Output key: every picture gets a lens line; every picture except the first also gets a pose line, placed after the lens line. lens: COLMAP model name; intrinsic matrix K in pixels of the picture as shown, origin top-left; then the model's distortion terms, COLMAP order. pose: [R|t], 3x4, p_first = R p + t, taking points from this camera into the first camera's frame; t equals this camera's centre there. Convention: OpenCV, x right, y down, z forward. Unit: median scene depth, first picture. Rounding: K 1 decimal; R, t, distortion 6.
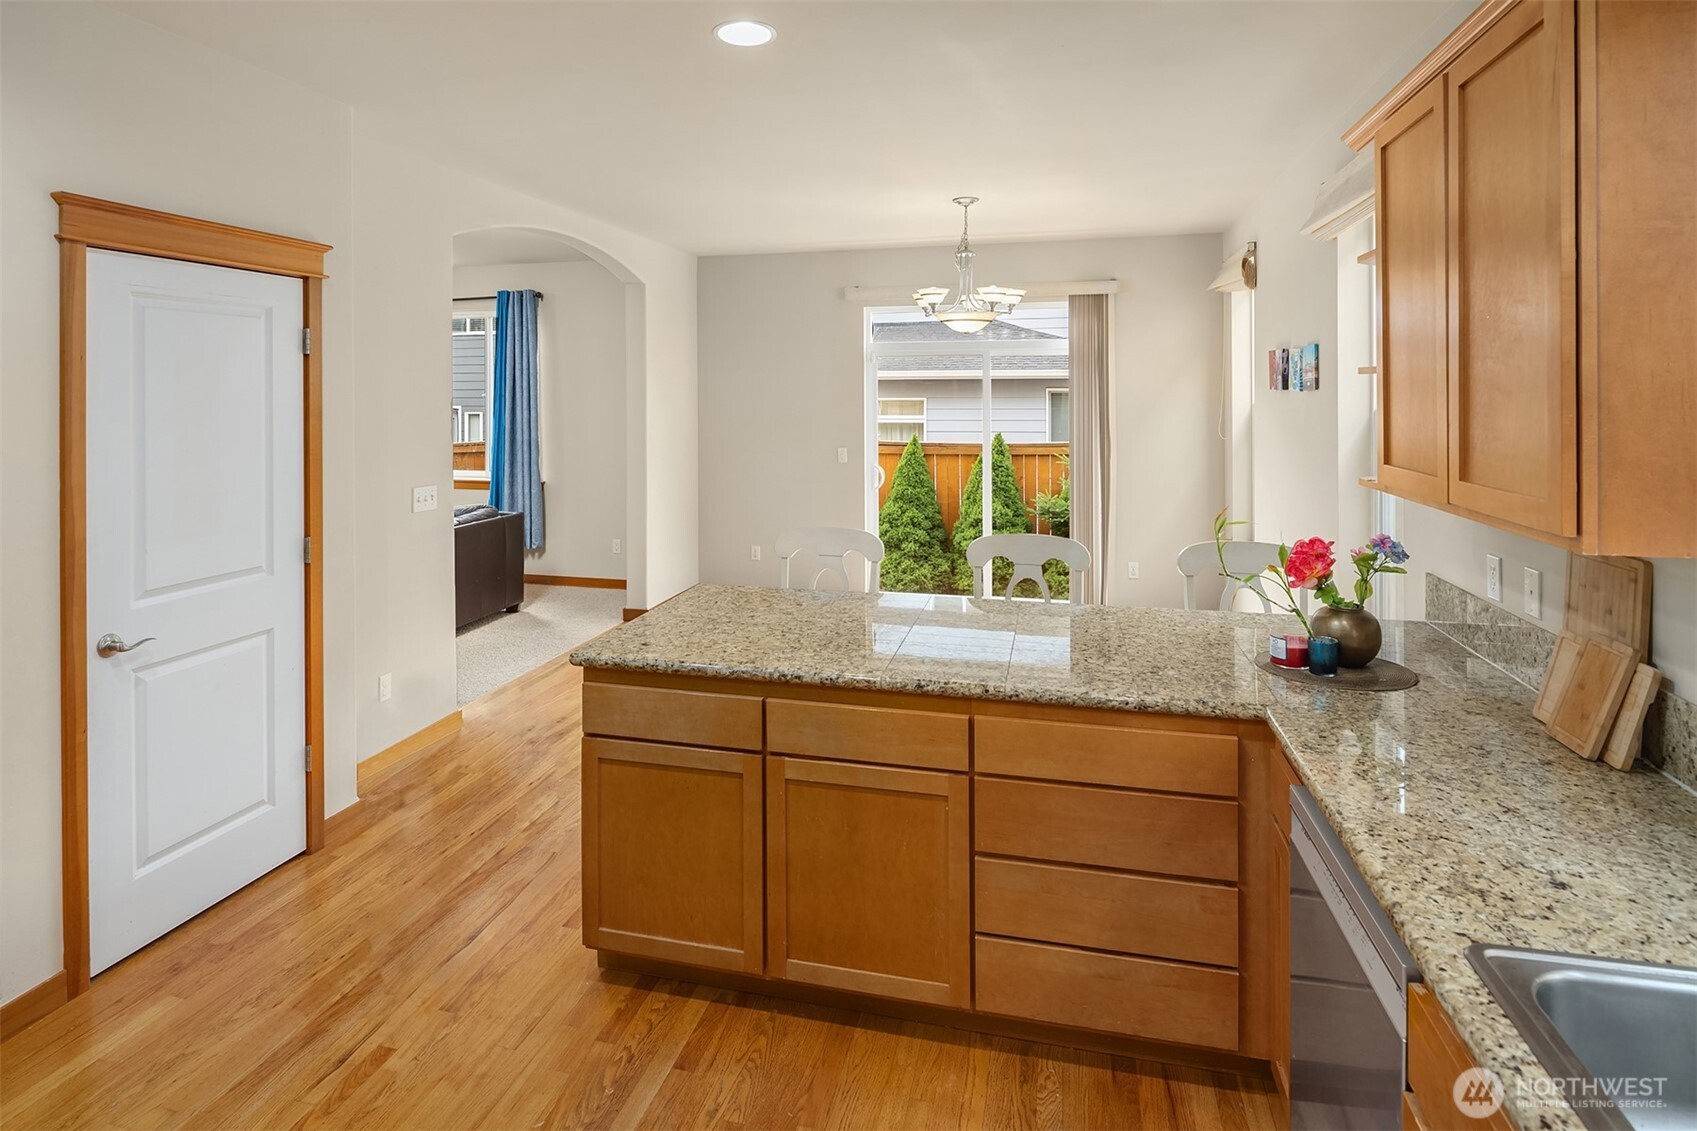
lens RADIAL K [[919.3, 0, 832.5], [0, 919.3, 397.3], [0, 0, 1]] dist [0.000062, -0.007787]
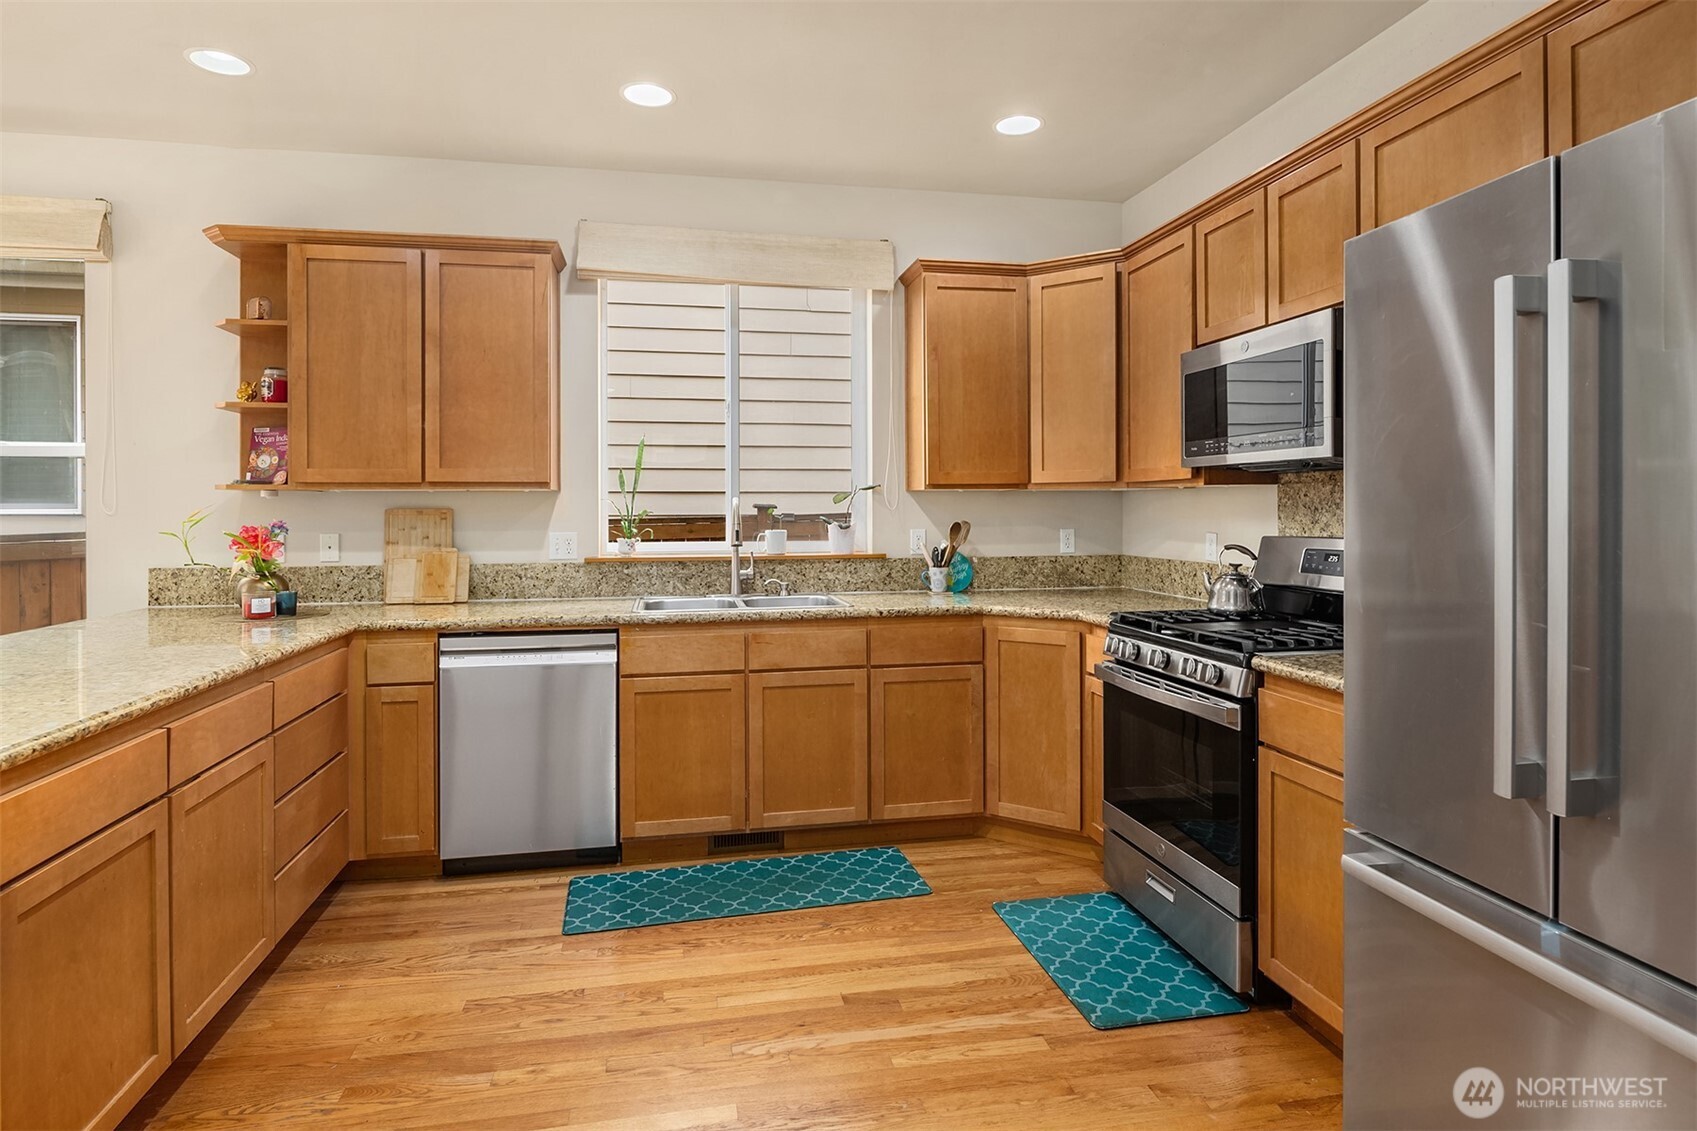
lens RADIAL K [[919.3, 0, 837.0], [0, 919.3, 515.0], [0, 0, 1]] dist [0.000062, -0.007787]
pose [[-0.435160, 0.001304, 0.900352, -0.493554], [0.009253, 0.999953, 0.003023, 0.065674], [-0.900306, 0.009646, -0.435151, 0.376203]]
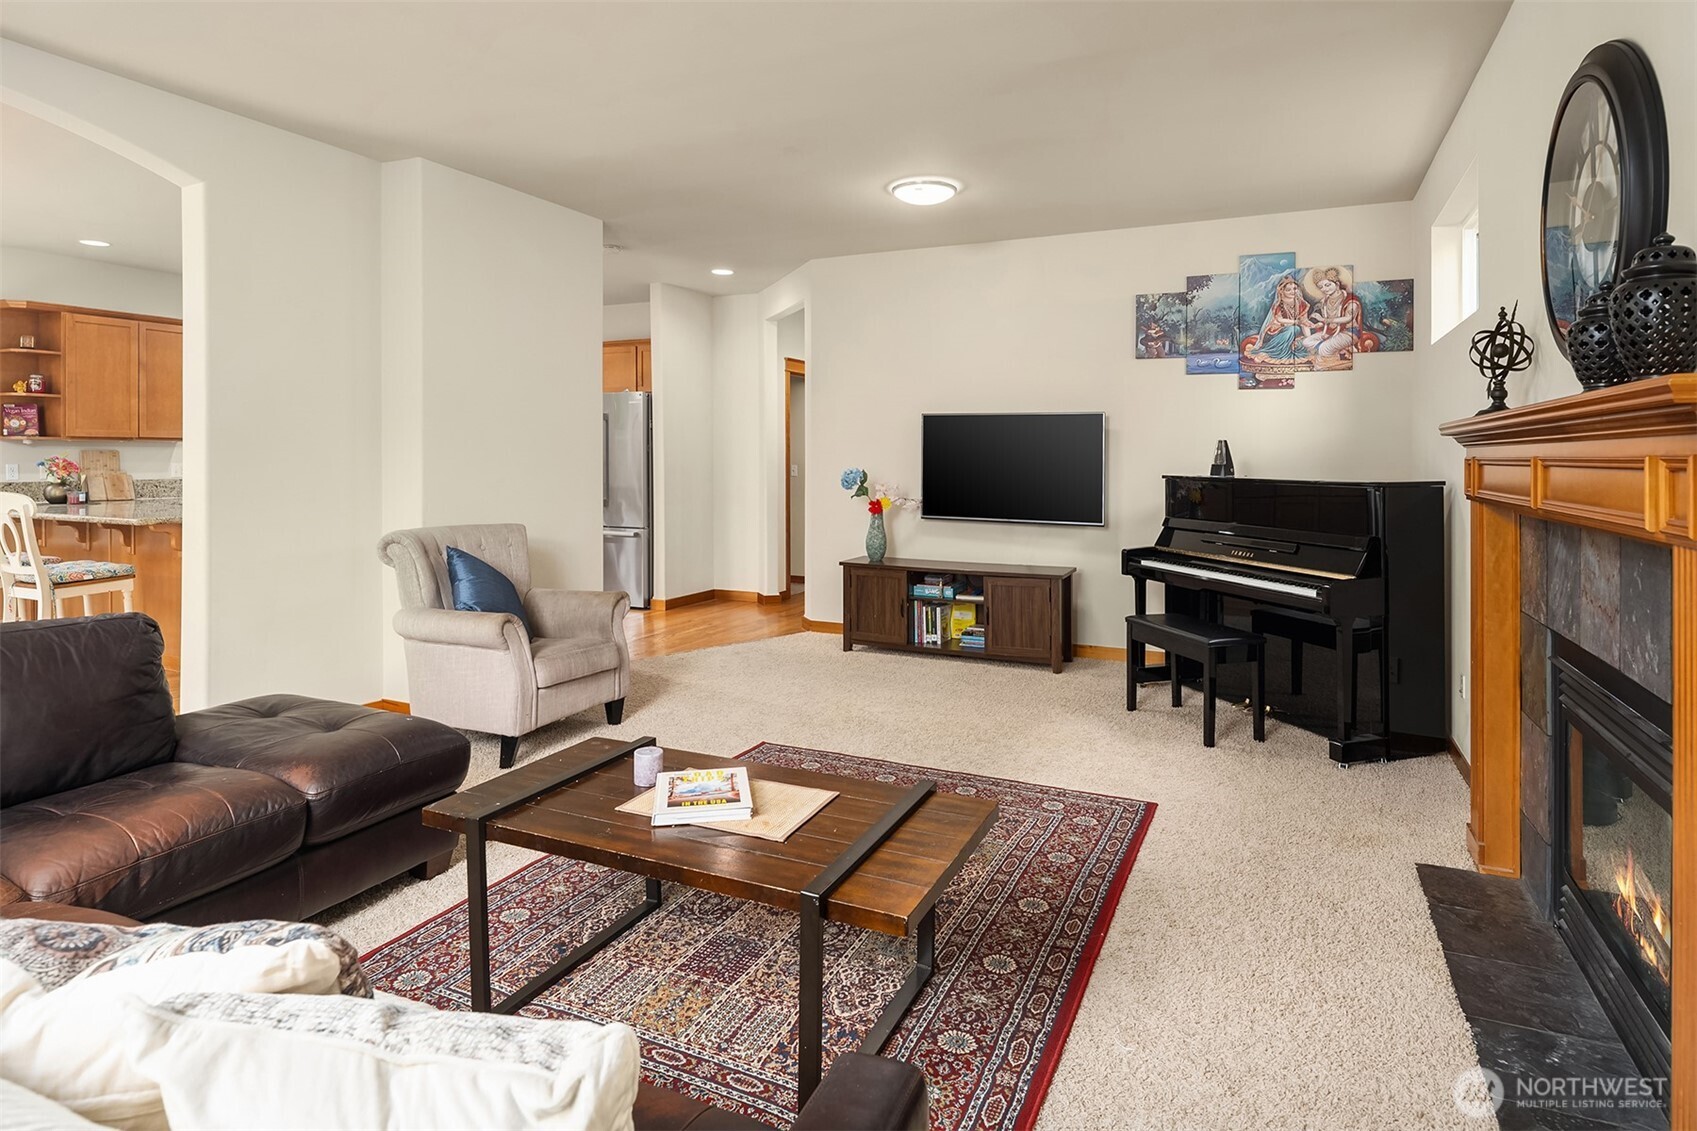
lens RADIAL K [[919.3, 0, 858.4], [0, 919.3, 462.5], [0, 0, 1]] dist [0.000062, -0.007787]
pose [[-0.986858, -0.001252, 0.161585, -1.014930], [0.000526, 0.999940, 0.010958, 0.063504], [-0.161589, 0.010899, -0.986798, 1.506003]]
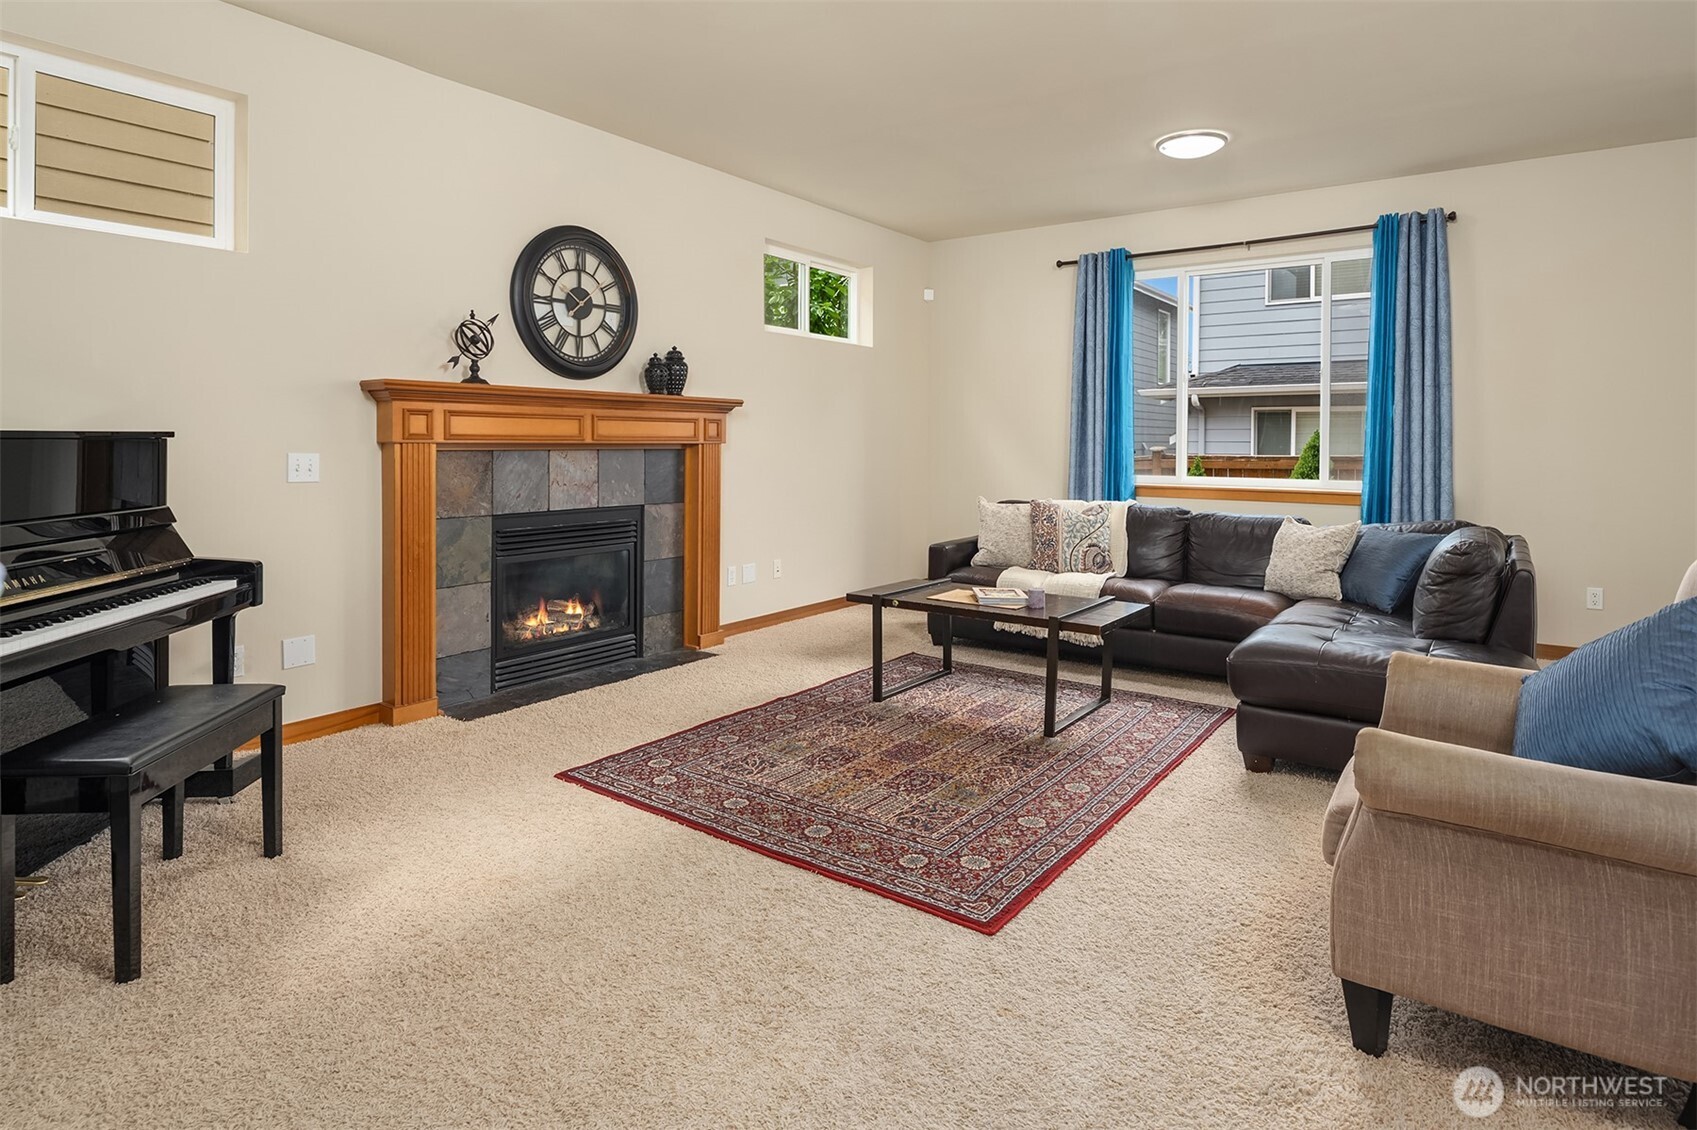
lens RADIAL K [[919.3, 0, 860.8], [0, 919.3, 442.2], [0, 0, 1]] dist [0.000062, -0.007787]
pose [[0.937816, 0.011846, -0.346930, -0.714492], [-0.013678, 0.999902, -0.002831, 0.090156], [0.346862, 0.007400, 0.937887, 0.317773]]
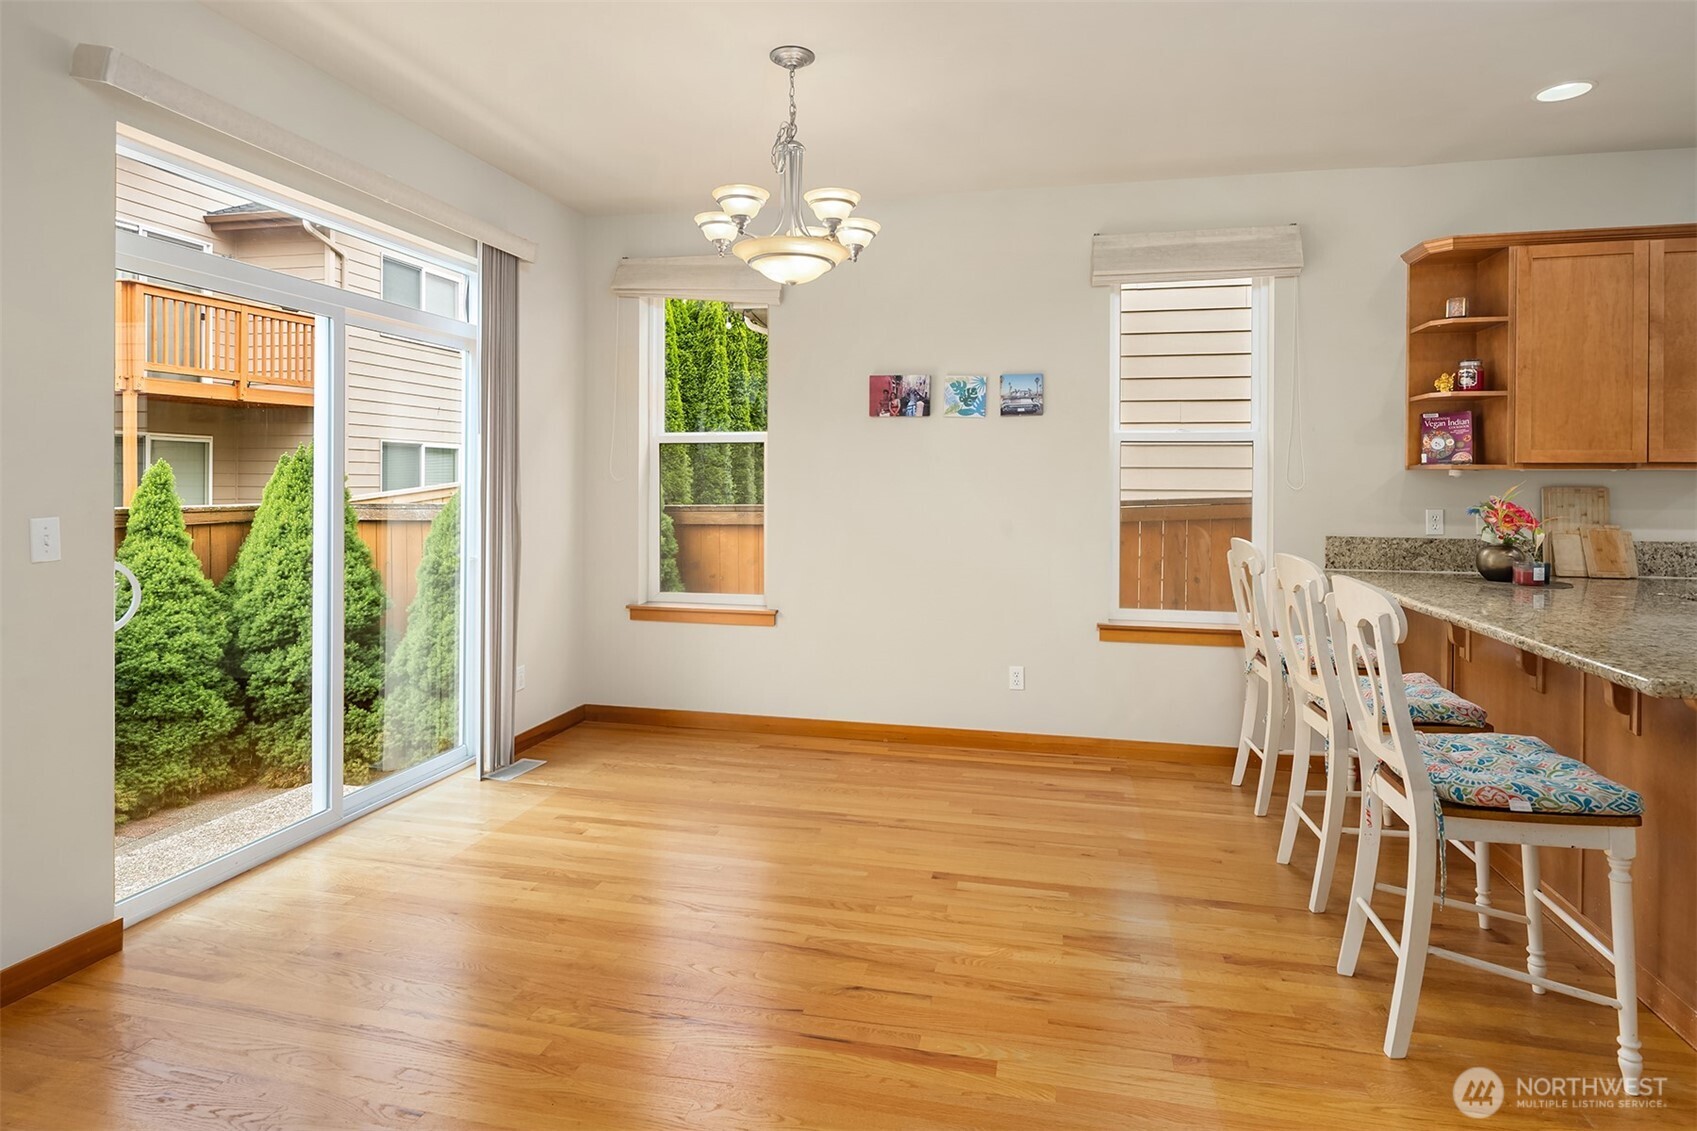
lens RADIAL K [[919.3, 0, 840.9], [0, 919.3, 487.8], [0, 0, 1]] dist [0.000062, -0.007787]
pose [[-0.022950, -0.003189, 0.999732, -0.443508], [0.000157, 0.999995, 0.003193, 0.058070], [-0.999737, 0.000230, -0.022949, 0.984496]]
